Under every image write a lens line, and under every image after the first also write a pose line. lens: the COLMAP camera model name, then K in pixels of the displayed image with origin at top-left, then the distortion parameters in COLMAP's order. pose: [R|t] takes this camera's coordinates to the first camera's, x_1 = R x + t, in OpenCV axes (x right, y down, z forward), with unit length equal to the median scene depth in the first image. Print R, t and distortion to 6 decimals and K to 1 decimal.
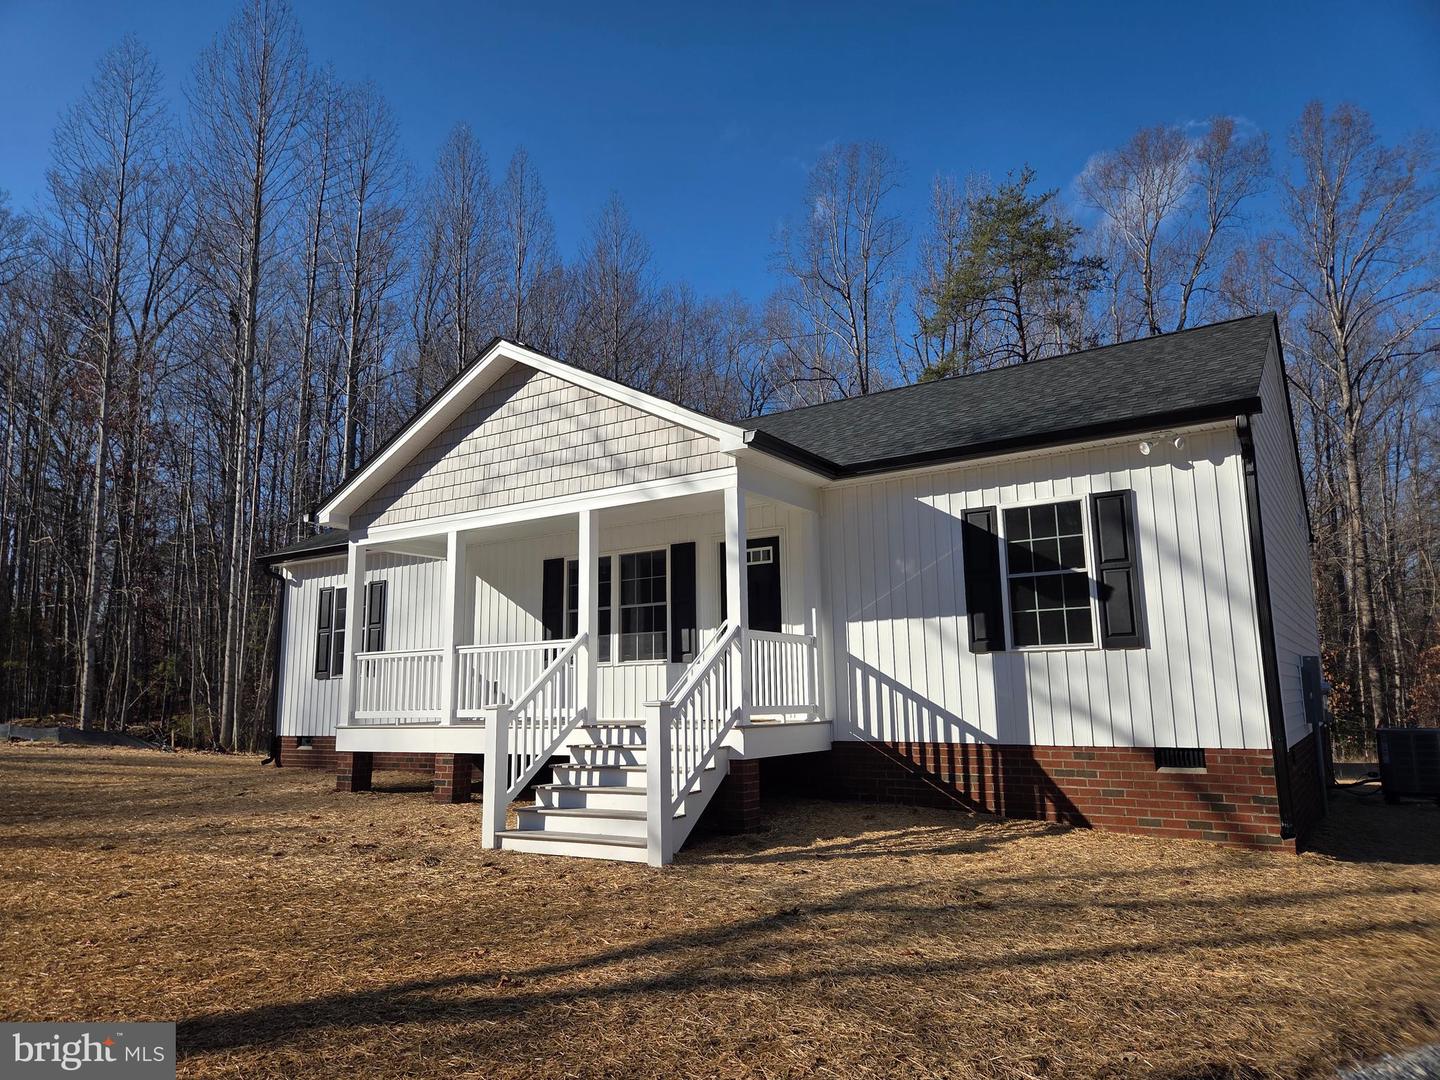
lens RADIAL K [[957.0, 0, 720.0], [0, 957.0, 540.0], [0, 0, 1]] dist [0.065261, -0.050215]
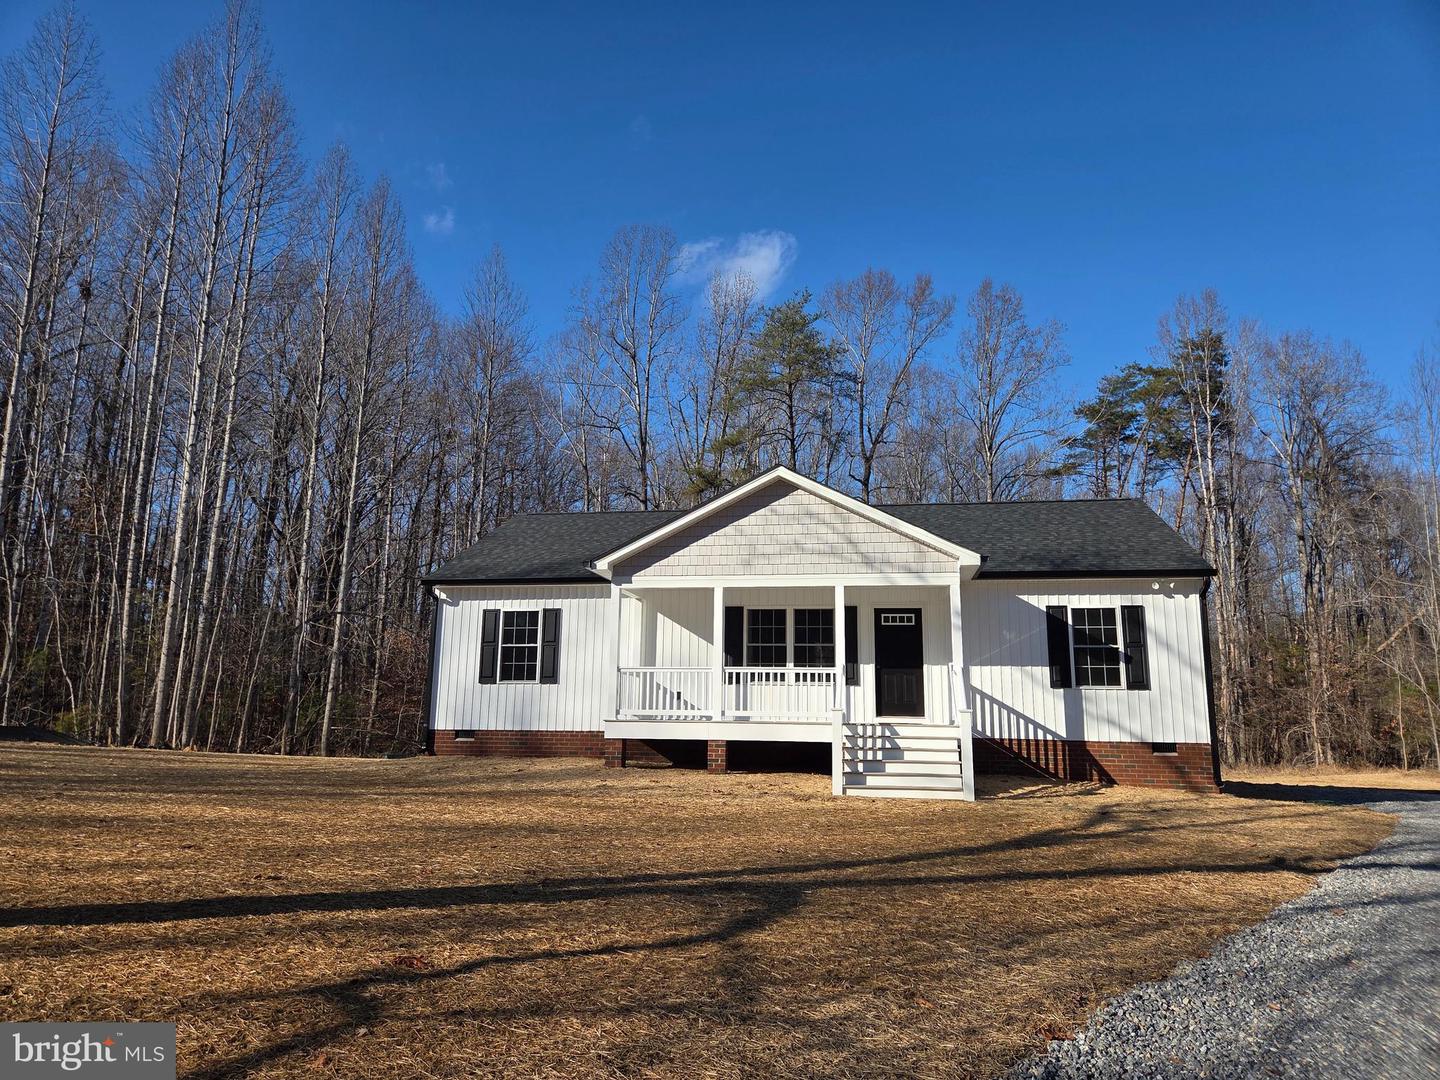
lens RADIAL K [[957.0, 0, 720.0], [0, 957.0, 540.0], [0, 0, 1]] dist [0.065261, -0.050215]
pose [[0.917150, 0.100347, 0.385702, -0.992258], [-0.091518, 0.994949, -0.041234, -0.024130], [-0.387891, 0.002519, 0.921702, -0.389505]]
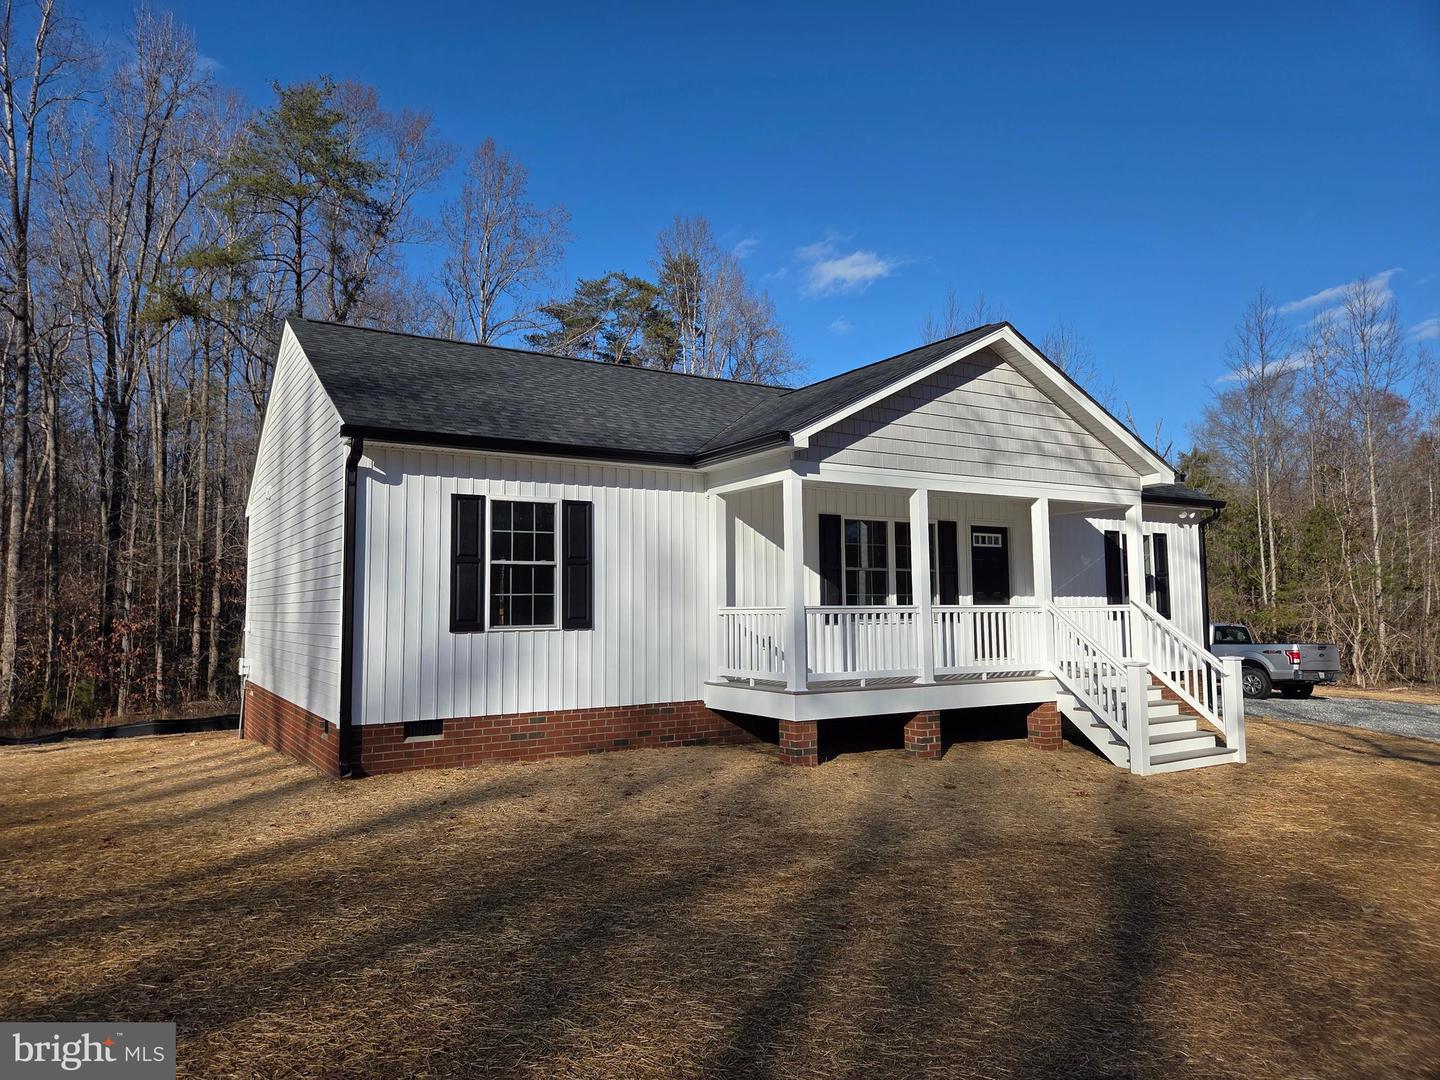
lens RADIAL K [[957.0, 0, 720.0], [0, 957.0, 540.0], [0, 0, 1]] dist [0.065261, -0.050215]
pose [[0.420583, 0.080435, 0.903681, -1.480408], [-0.142467, 0.989560, -0.021773, 0.111107], [-0.895998, -0.119587, 0.427652, 0.896276]]
